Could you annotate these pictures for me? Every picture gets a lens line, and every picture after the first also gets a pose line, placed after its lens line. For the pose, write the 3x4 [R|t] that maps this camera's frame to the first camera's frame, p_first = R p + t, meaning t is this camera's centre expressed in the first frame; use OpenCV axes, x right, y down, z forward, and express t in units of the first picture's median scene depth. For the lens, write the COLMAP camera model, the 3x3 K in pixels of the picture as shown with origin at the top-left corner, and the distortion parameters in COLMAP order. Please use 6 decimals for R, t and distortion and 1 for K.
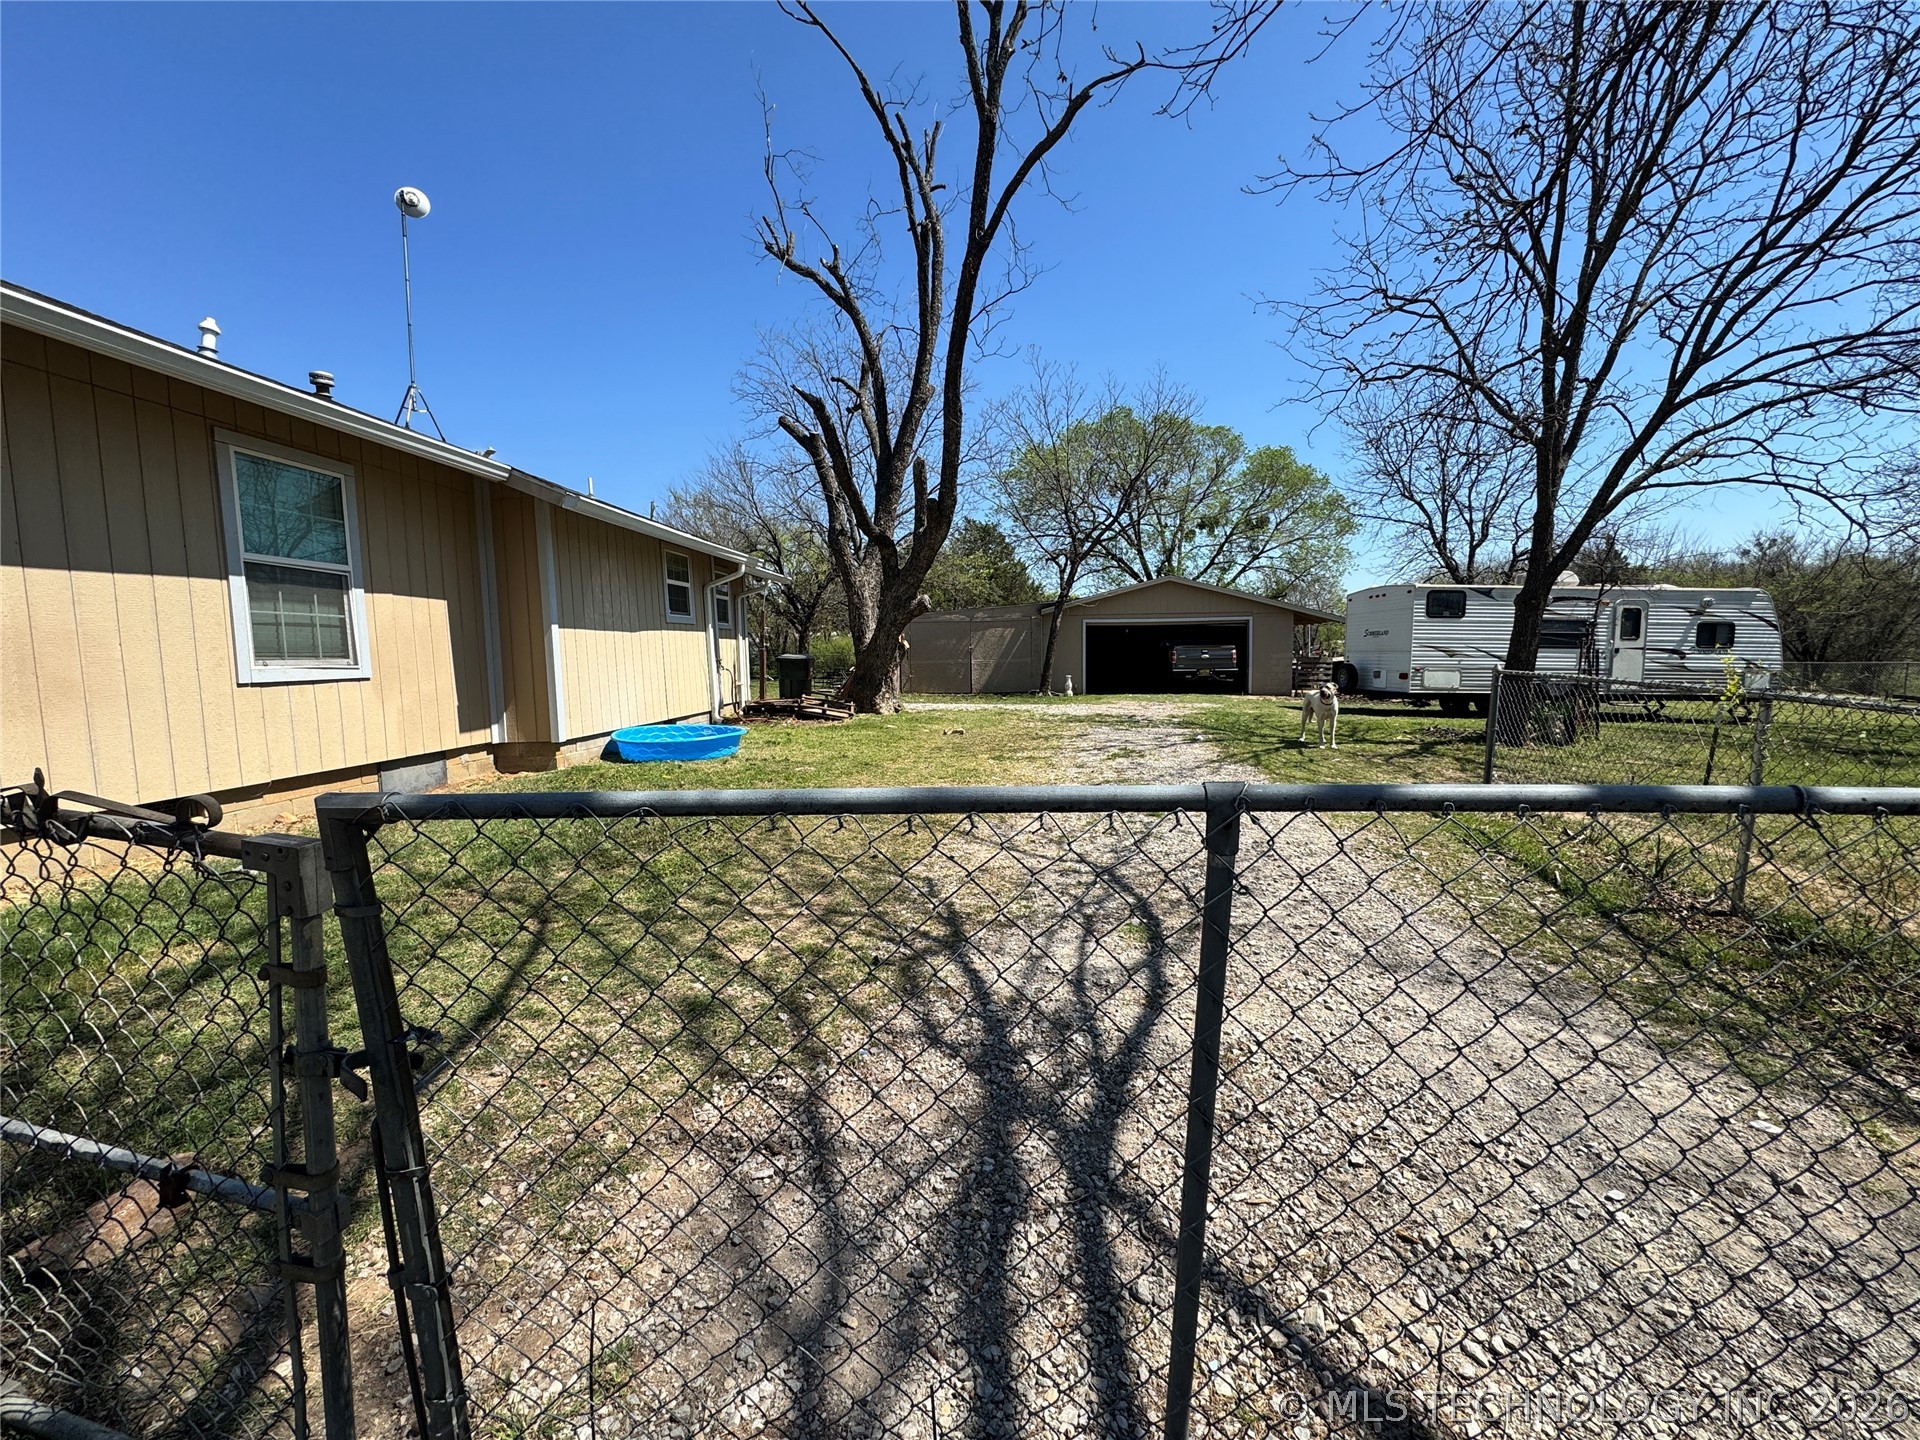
lens RADIAL K [[764.9, 0, 961.0], [0, 764.9, 712.7], [0, 0, 1]] dist [-0.001989, 0.000550]
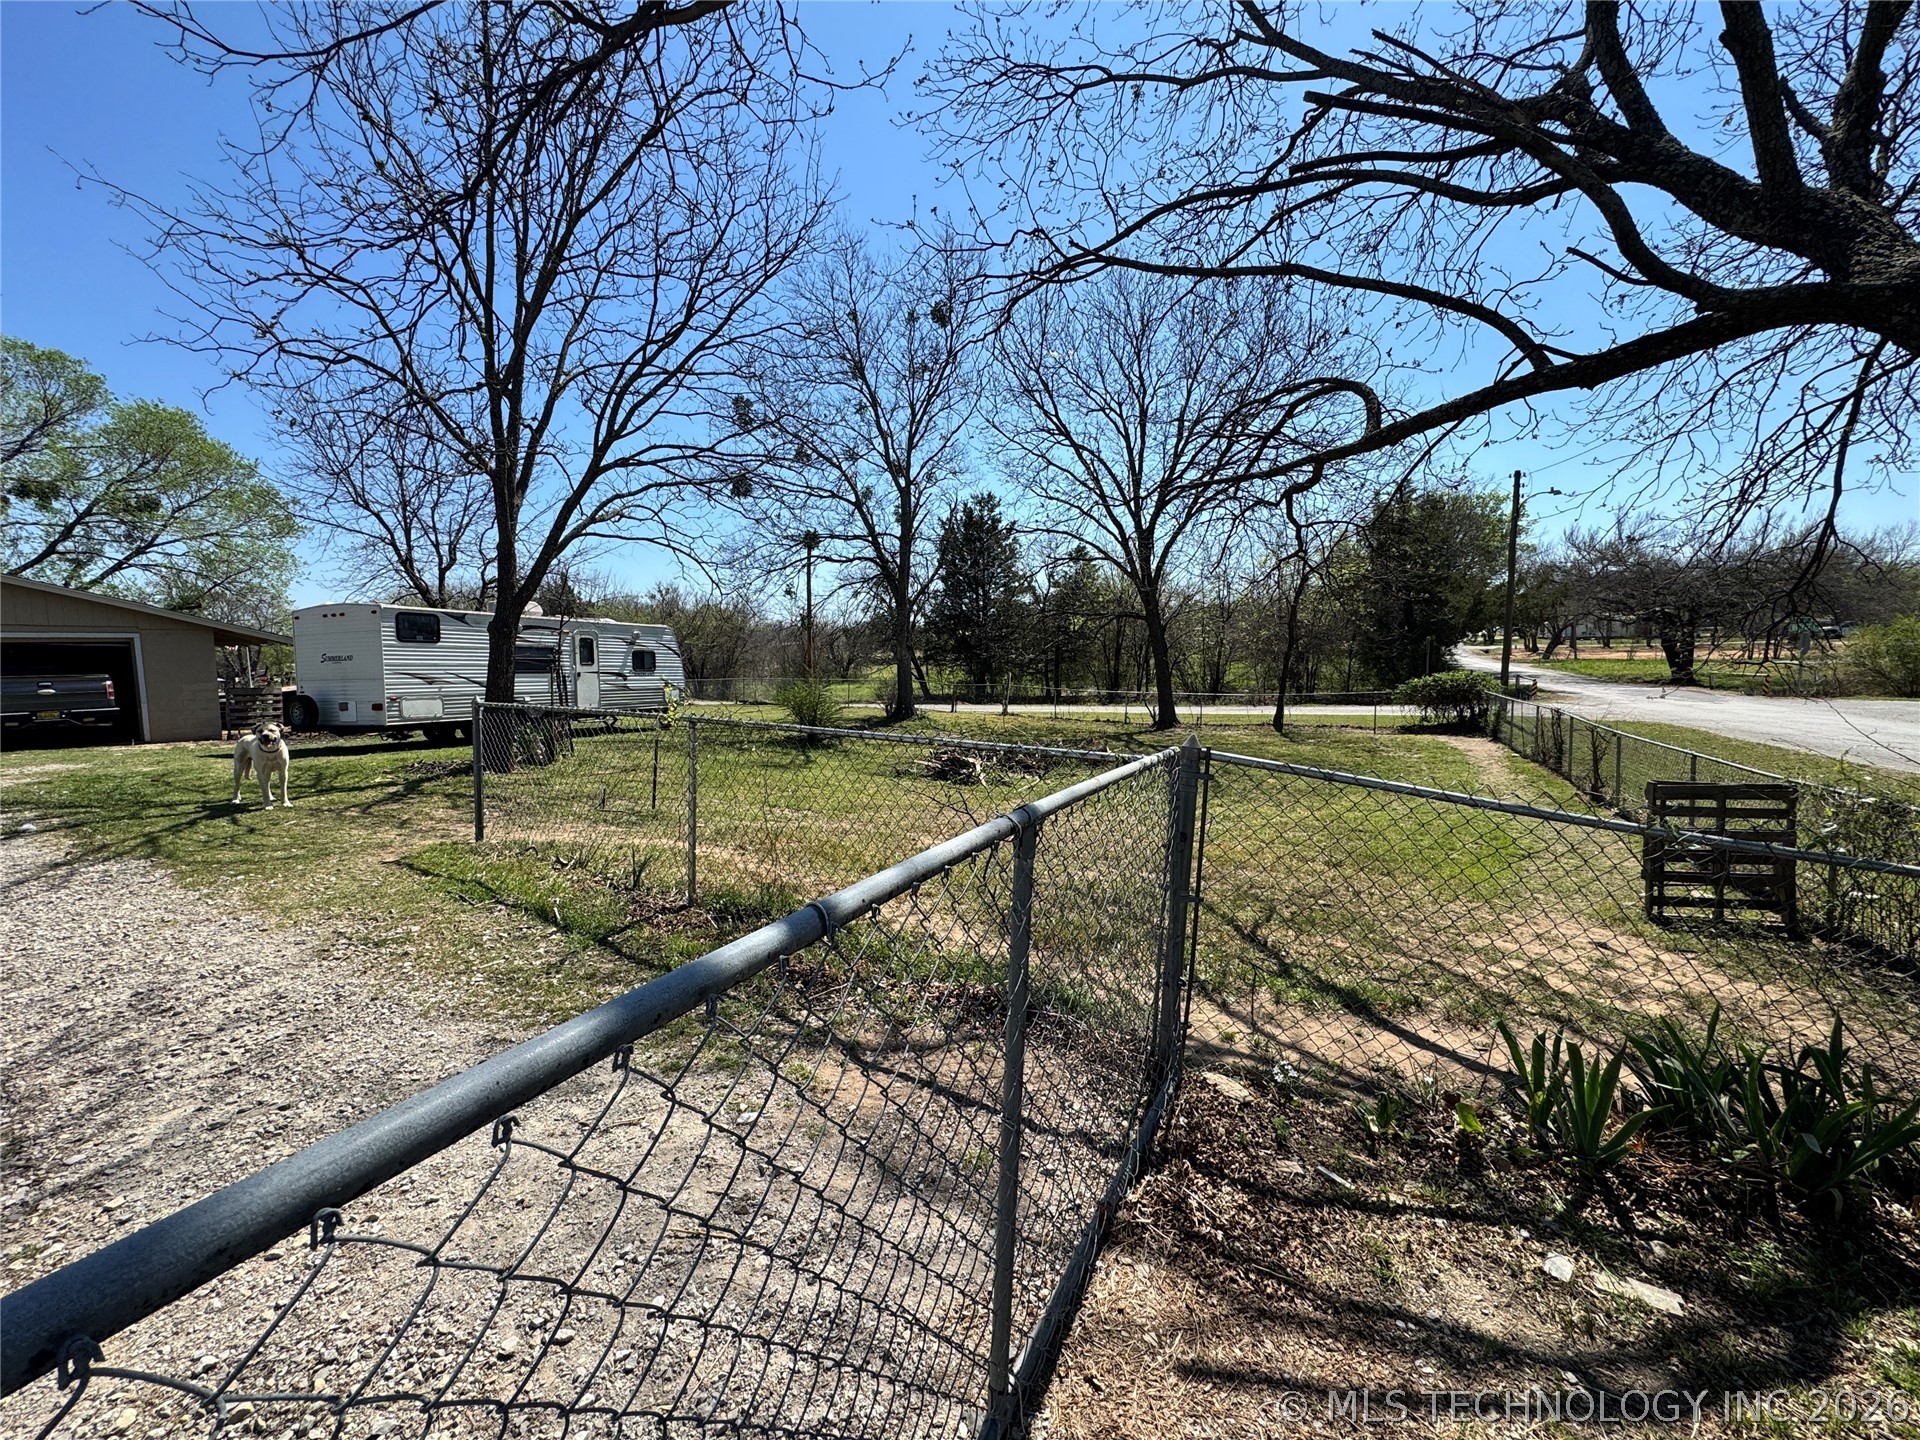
lens RADIAL K [[764.9, 0, 961.9], [0, 764.9, 712.6], [0, 0, 1]] dist [-0.001989, 0.000550]
pose [[0.386726, -0.061694, 0.920129, 0.027040], [0.088513, 0.995636, 0.029555, -0.008148], [-0.917937, 0.070013, 0.390499, 0.034515]]
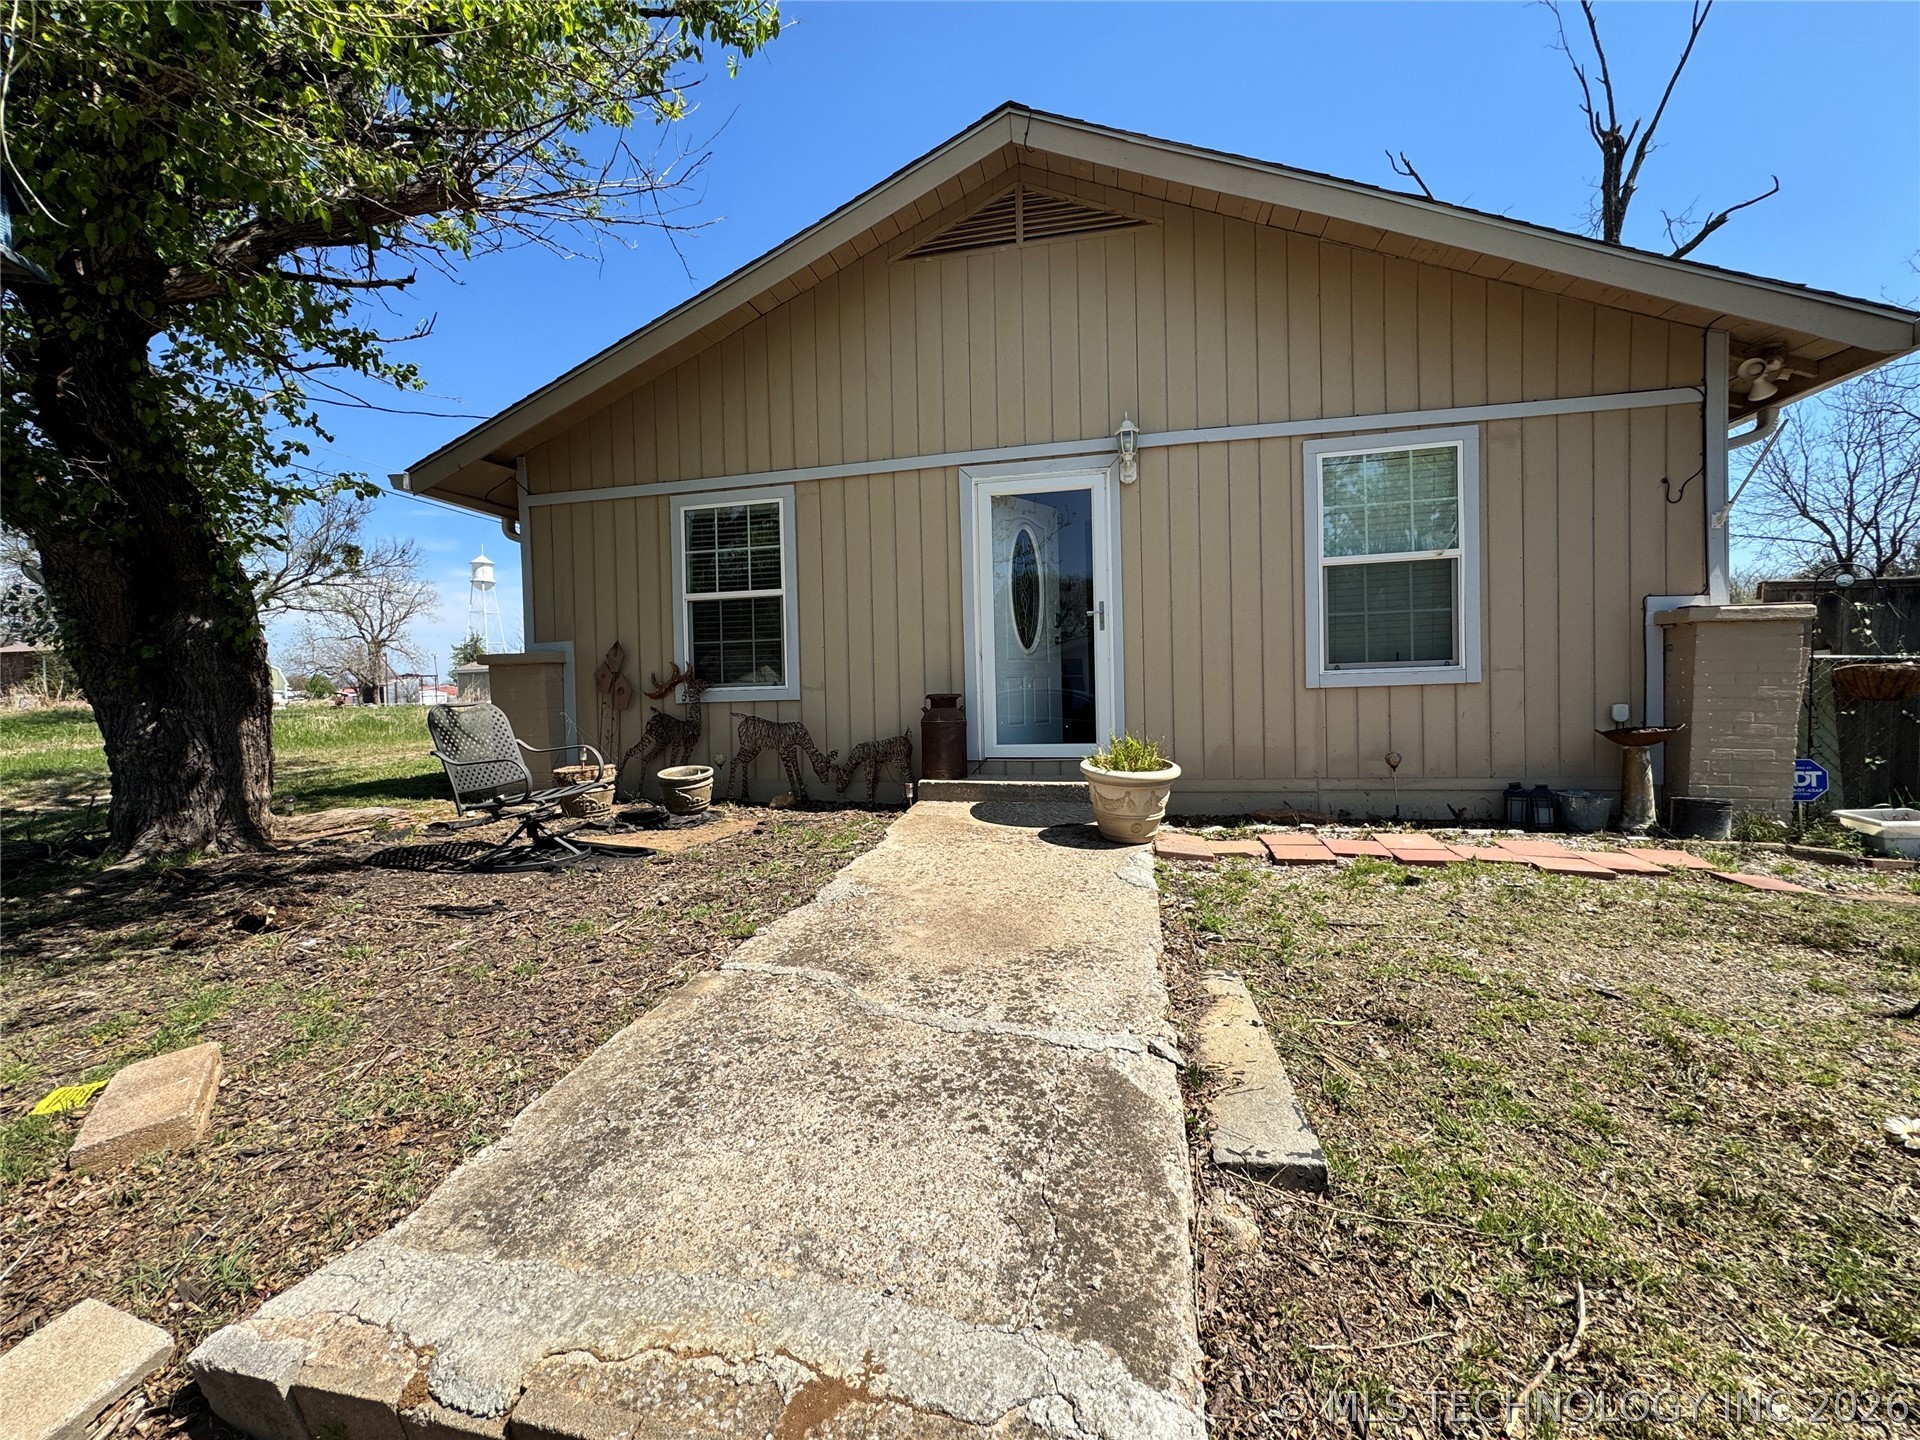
lens RADIAL K [[764.9, 0, 964.0], [0, 764.9, 712.9], [0, 0, 1]] dist [-0.001989, 0.000550]
pose [[0.990316, -0.009652, -0.138495, -0.636321], [0.003511, 0.999002, -0.044518, 0.038676], [0.138786, 0.043600, 0.989362, -0.268249]]
